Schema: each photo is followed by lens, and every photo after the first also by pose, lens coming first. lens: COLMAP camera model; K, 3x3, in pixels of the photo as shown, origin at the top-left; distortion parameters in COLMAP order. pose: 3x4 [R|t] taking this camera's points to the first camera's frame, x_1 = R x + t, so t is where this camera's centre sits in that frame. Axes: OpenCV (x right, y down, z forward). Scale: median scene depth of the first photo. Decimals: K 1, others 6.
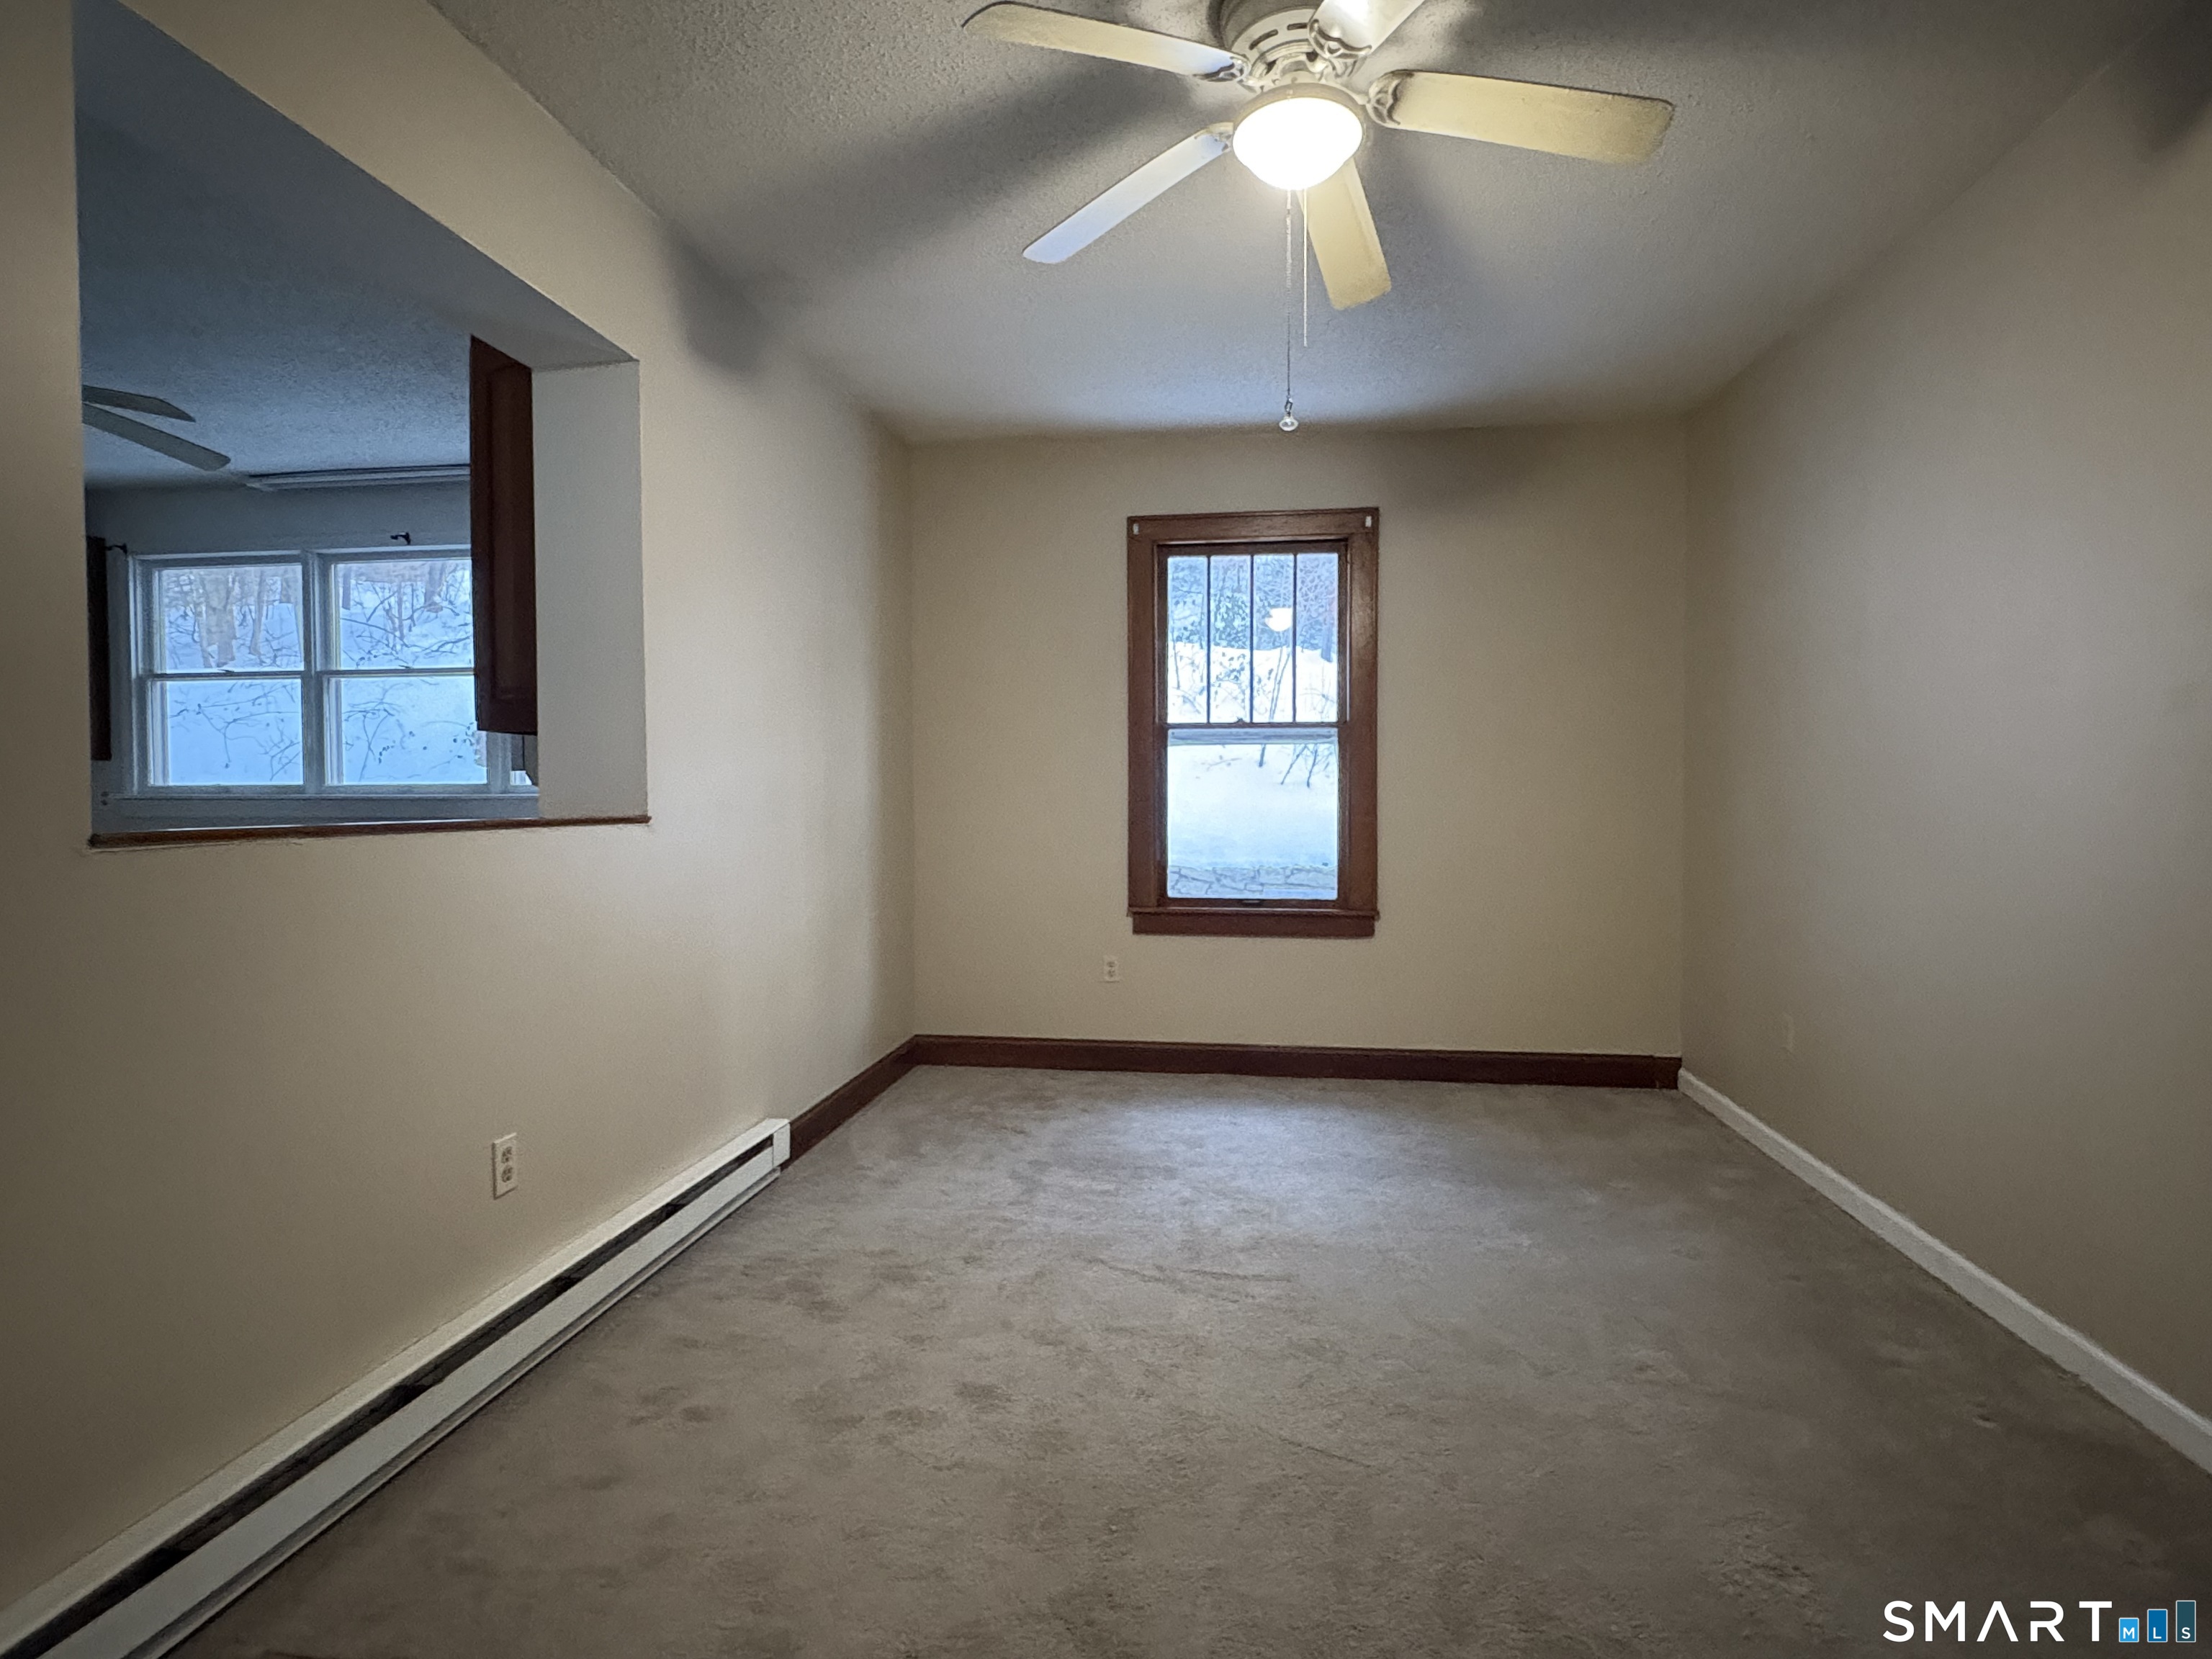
lens RADIAL K [[1152.1, 0, 1099.8], [0, 1152.1, 827.0], [0, 0, 1]] dist [-0.000905, -0.000087]
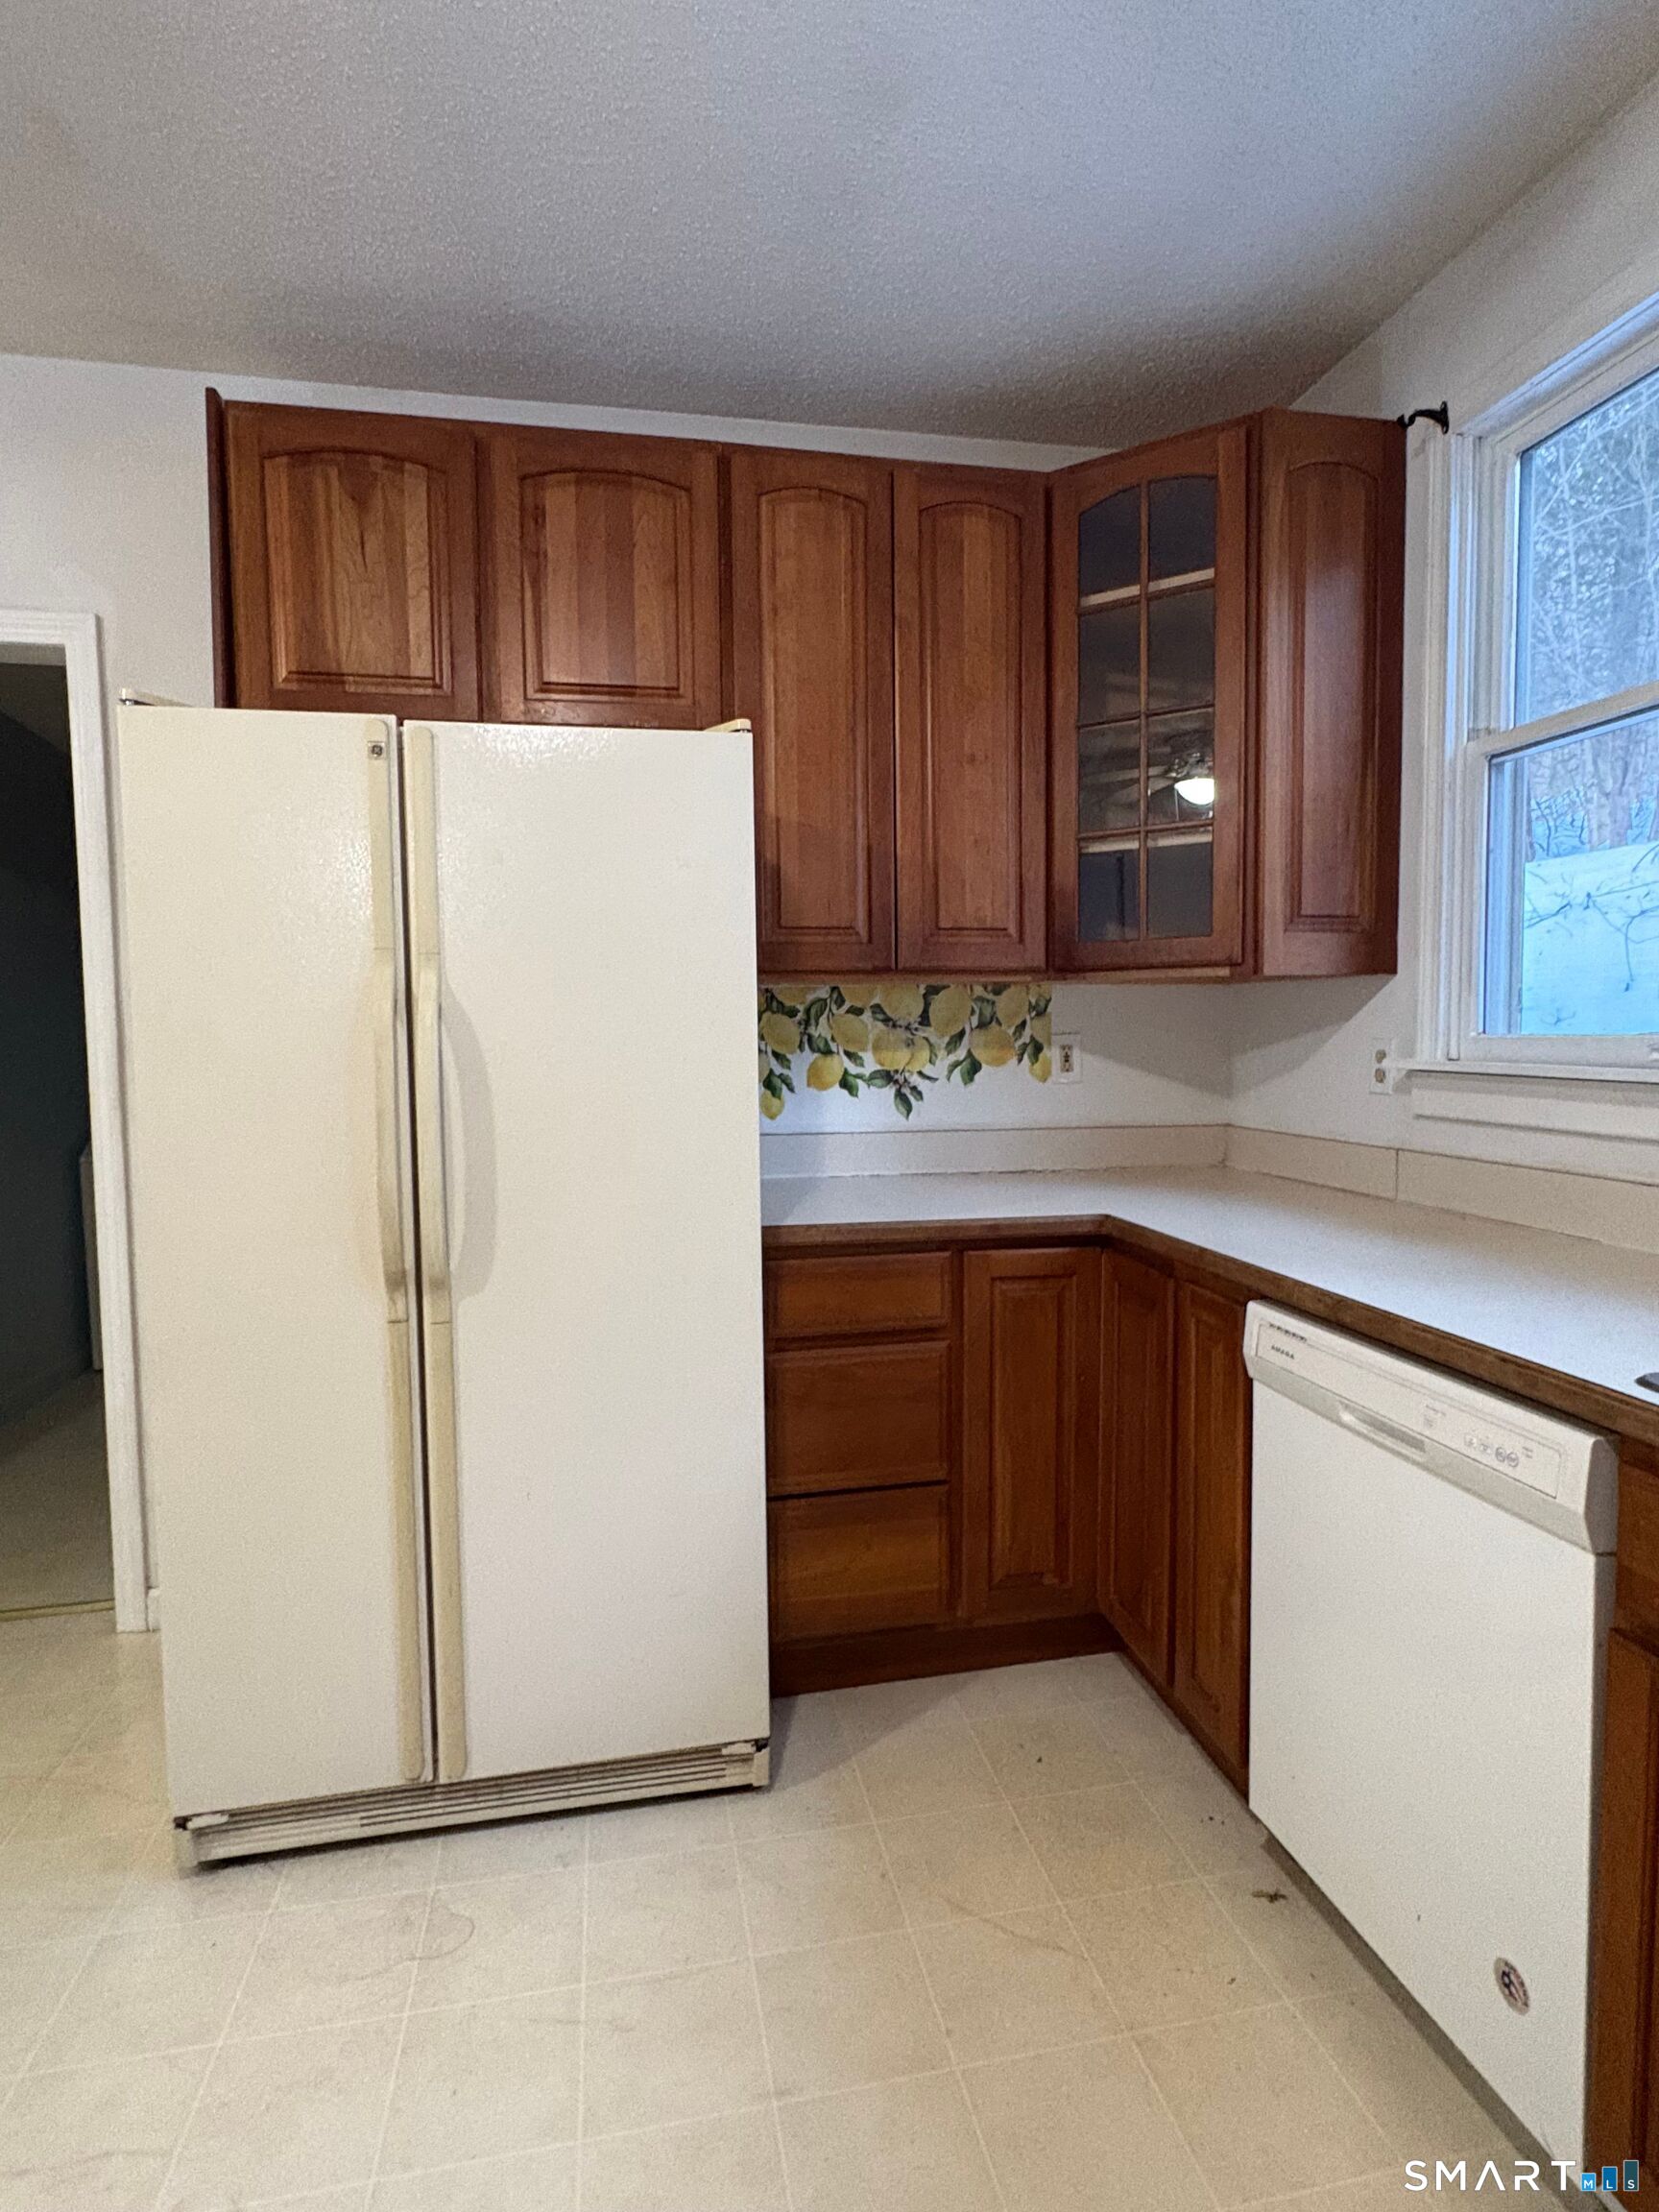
lens RADIAL K [[1152.1, 0, 838.1], [0, 1152.1, 1098.8], [0, 0, 1]] dist [-0.000905, -0.000087]
pose [[0.332150, 0.053393, -0.941714, -0.546198], [-0.017634, 0.998574, 0.050397, -0.031244], [0.943062, -0.000133, 0.332618, 0.689639]]
